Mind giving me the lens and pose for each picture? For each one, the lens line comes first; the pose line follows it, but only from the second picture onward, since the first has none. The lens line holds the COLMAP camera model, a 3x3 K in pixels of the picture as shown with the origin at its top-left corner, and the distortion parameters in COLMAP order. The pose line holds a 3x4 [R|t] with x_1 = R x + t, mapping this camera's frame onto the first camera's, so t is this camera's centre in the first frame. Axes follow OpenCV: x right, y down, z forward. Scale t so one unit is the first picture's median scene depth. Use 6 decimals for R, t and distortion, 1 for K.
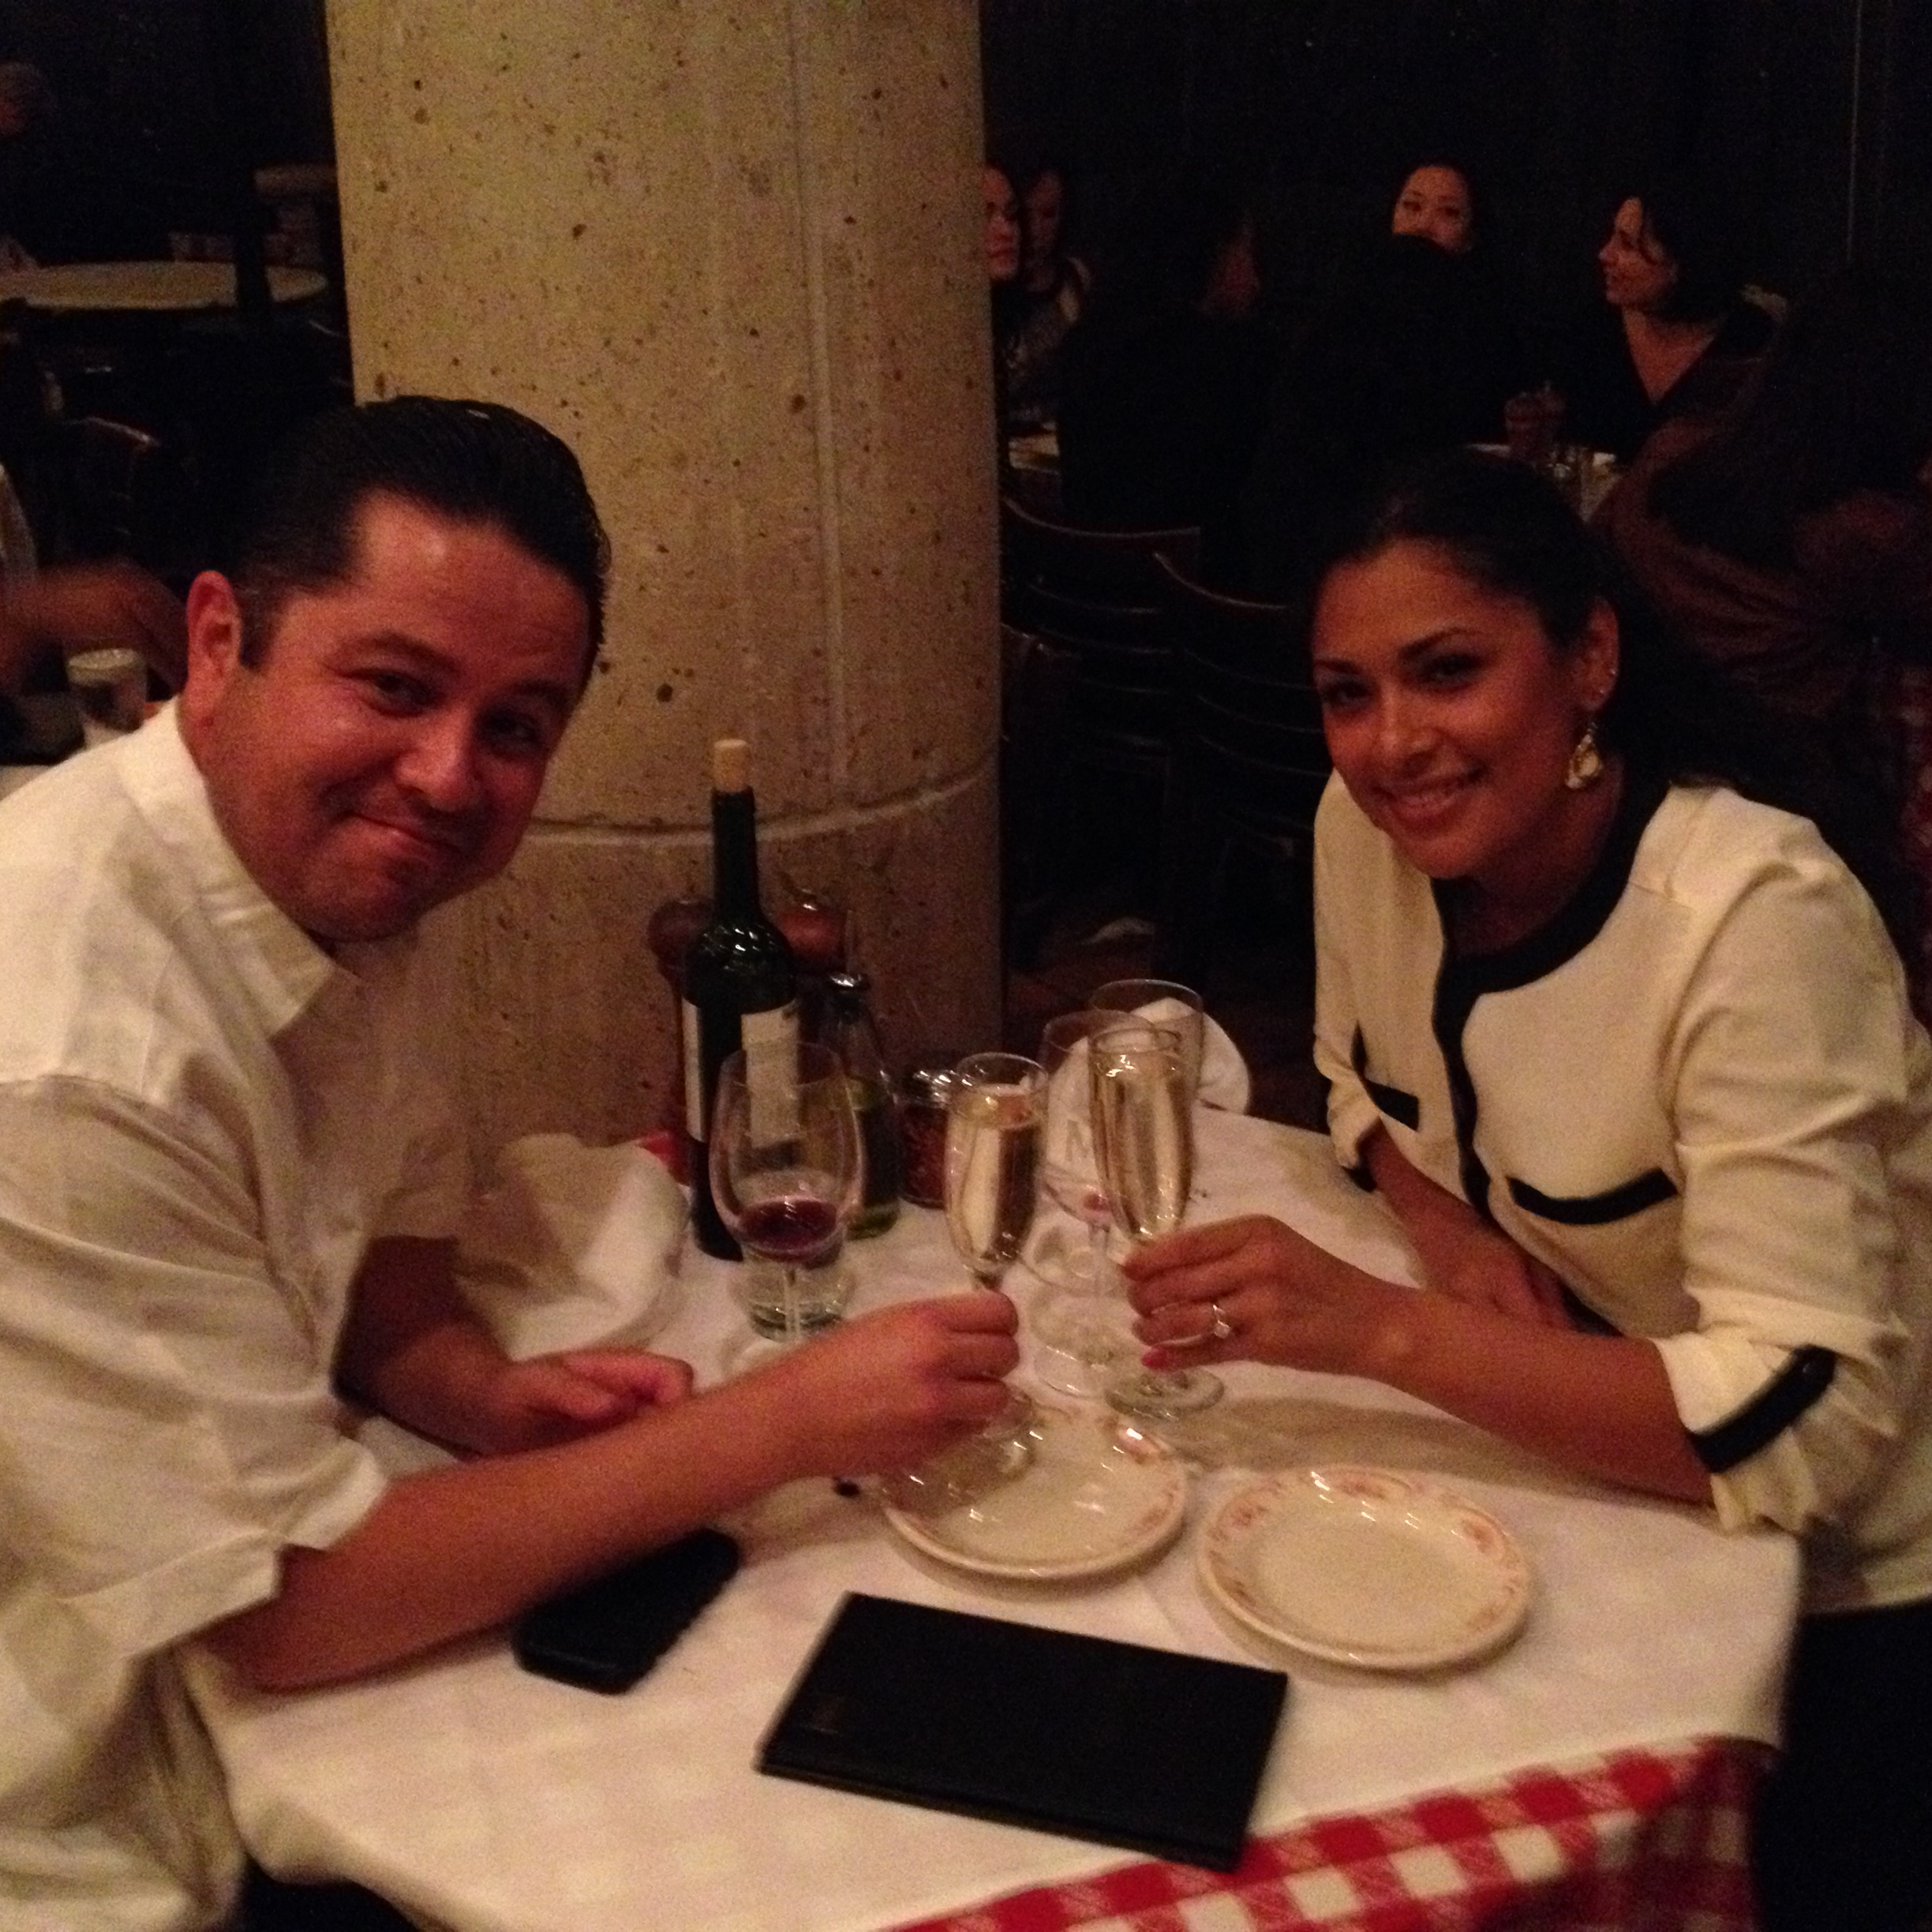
lens RADIAL K [[2474.6, 0, 966.0], [0, 2474.6, 966.0], [0, 0, 1]] dist [0.184799, -0.504422]
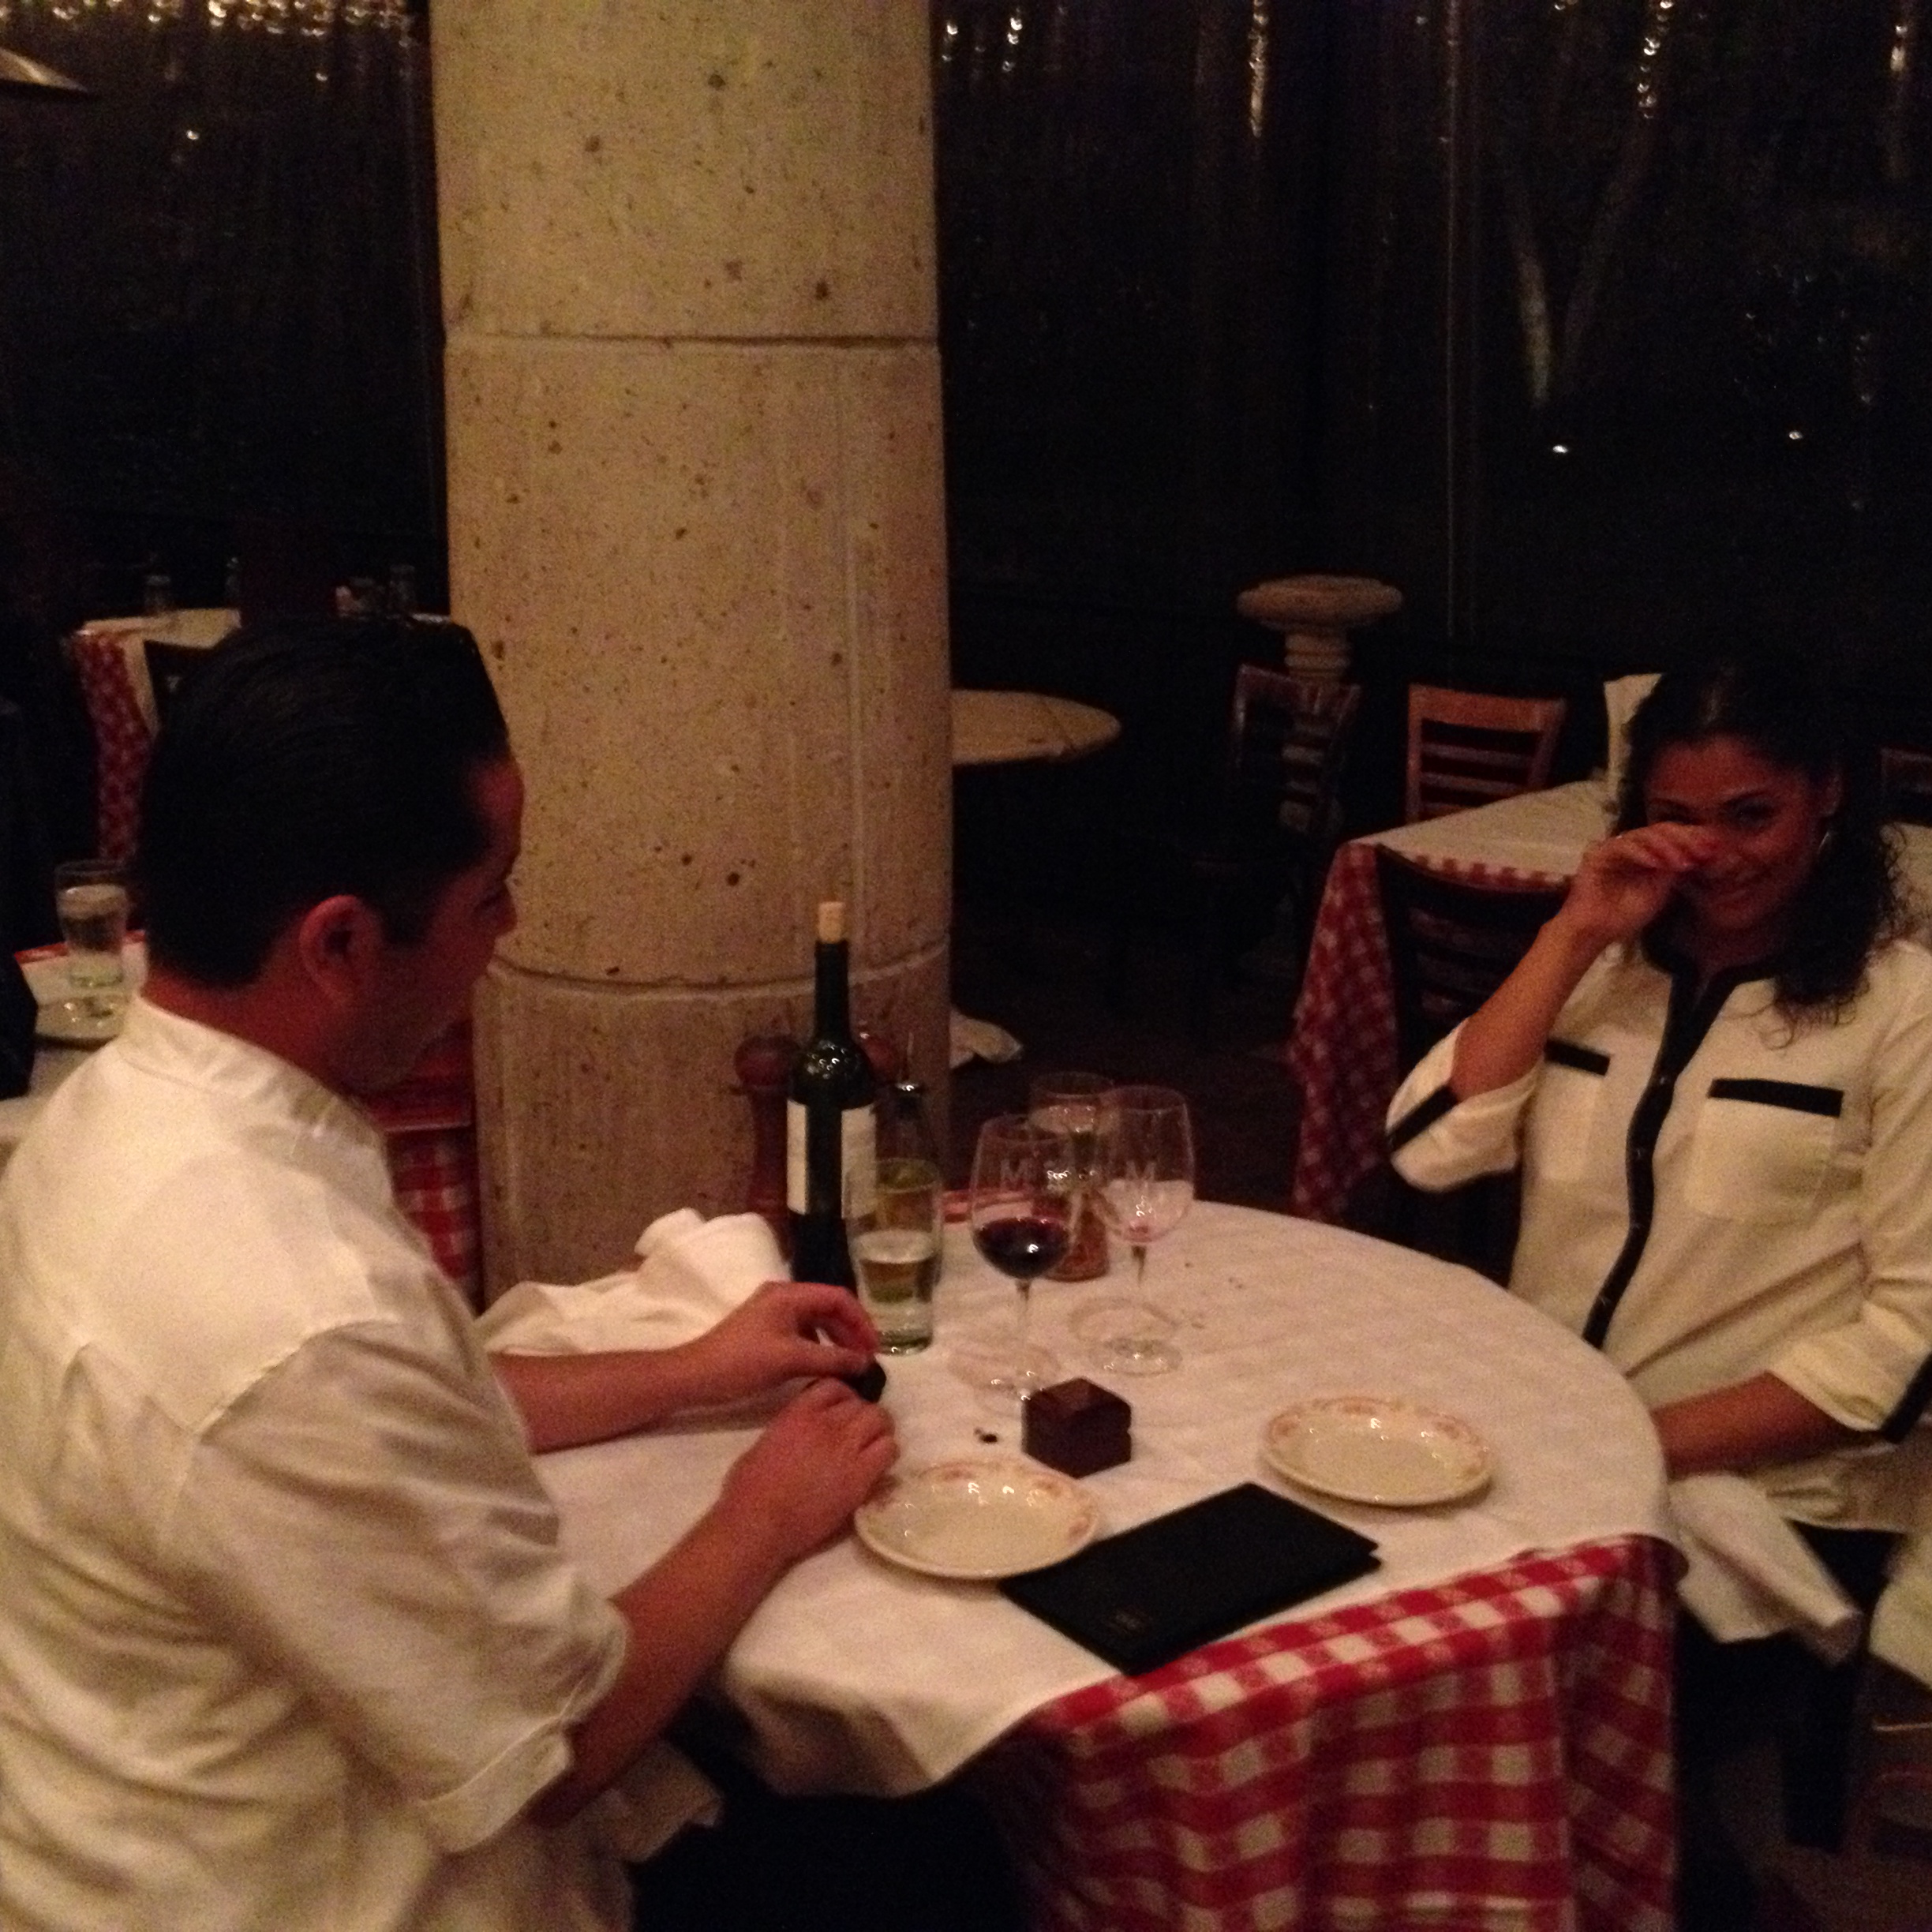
lens RADIAL K [[2474.6, 0, 966.0], [0, 2474.6, 966.0], [0, 0, 1]] dist [0.184799, -0.504422]
pose [[0.986230, -0.027832, 0.163019, -0.218030], [0.045528, 0.993340, -0.105843, 0.078527], [-0.158988, 0.111807, 0.980929, -0.282445]]
